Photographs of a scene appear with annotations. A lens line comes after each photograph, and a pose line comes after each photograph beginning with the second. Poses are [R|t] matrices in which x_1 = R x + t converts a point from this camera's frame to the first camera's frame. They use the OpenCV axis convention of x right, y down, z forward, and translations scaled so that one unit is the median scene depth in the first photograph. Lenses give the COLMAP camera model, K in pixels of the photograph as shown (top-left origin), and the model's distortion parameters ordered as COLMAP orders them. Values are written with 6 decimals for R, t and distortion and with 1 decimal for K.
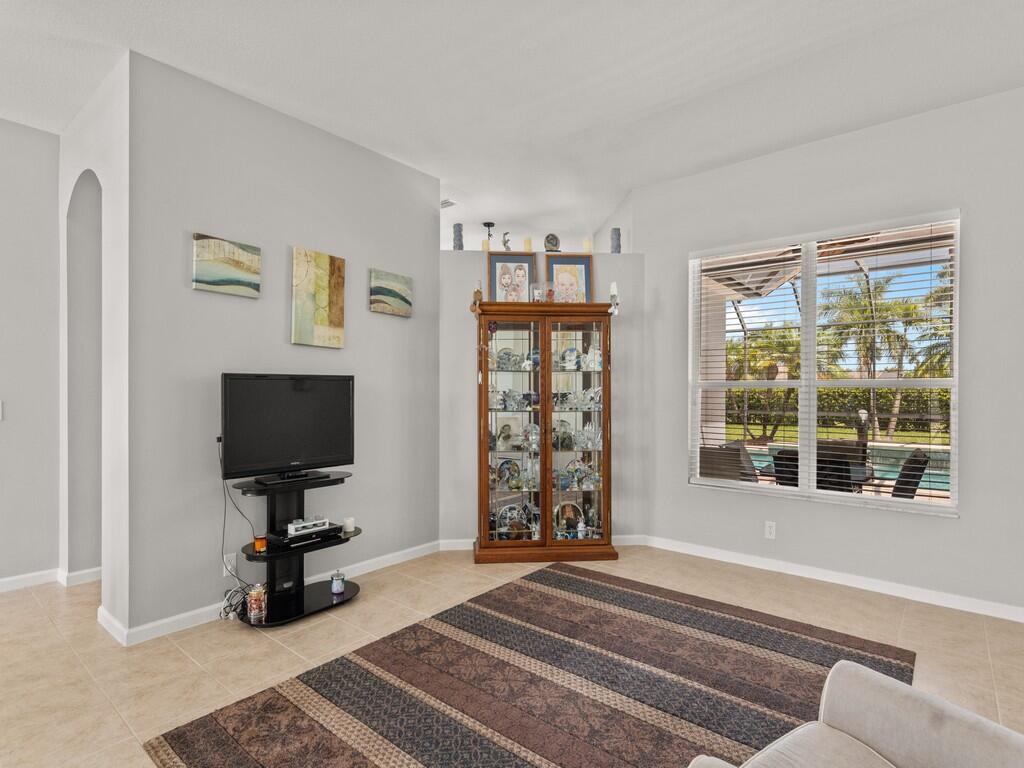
lens RADIAL K [[528.4, 0, 511.1], [0, 528.4, 388.6], [0, 0, 1]] dist [-0.014306, -0.000121]
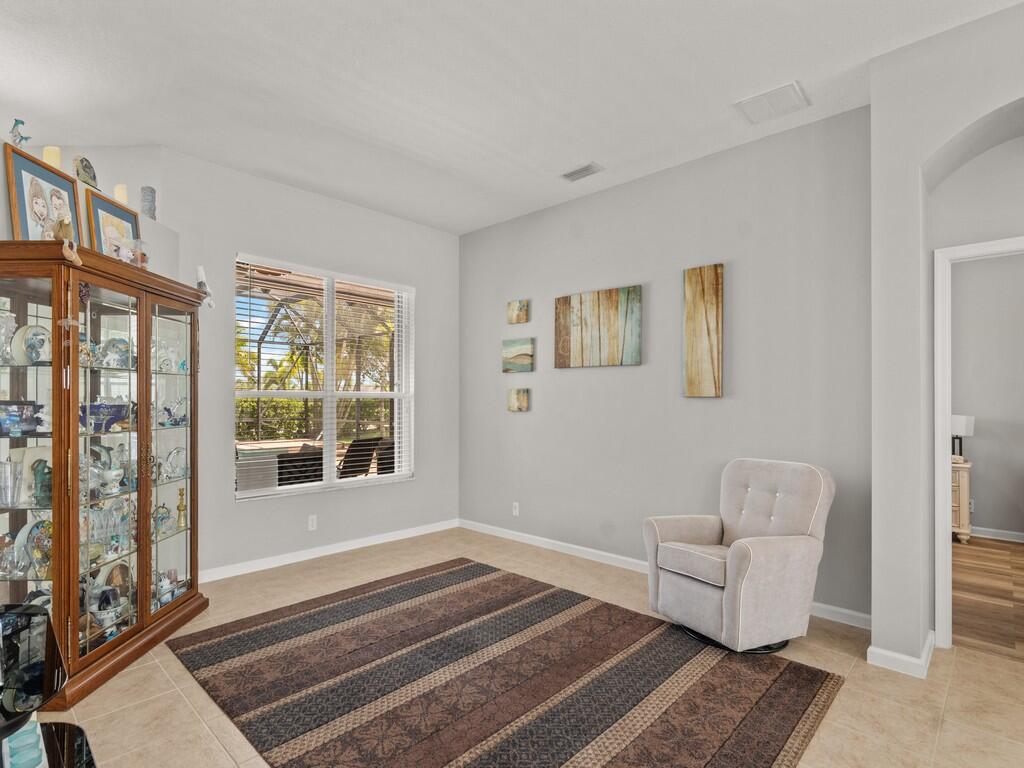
lens RADIAL K [[528.4, 0, 481.7], [0, 528.4, 397.9], [0, 0, 1]] dist [-0.014306, -0.000121]
pose [[0.083367, 0.002358, 0.996516, -0.700328], [-0.005632, 0.999982, -0.001895, -0.001149], [-0.996503, -0.005454, 0.083379, 0.621941]]
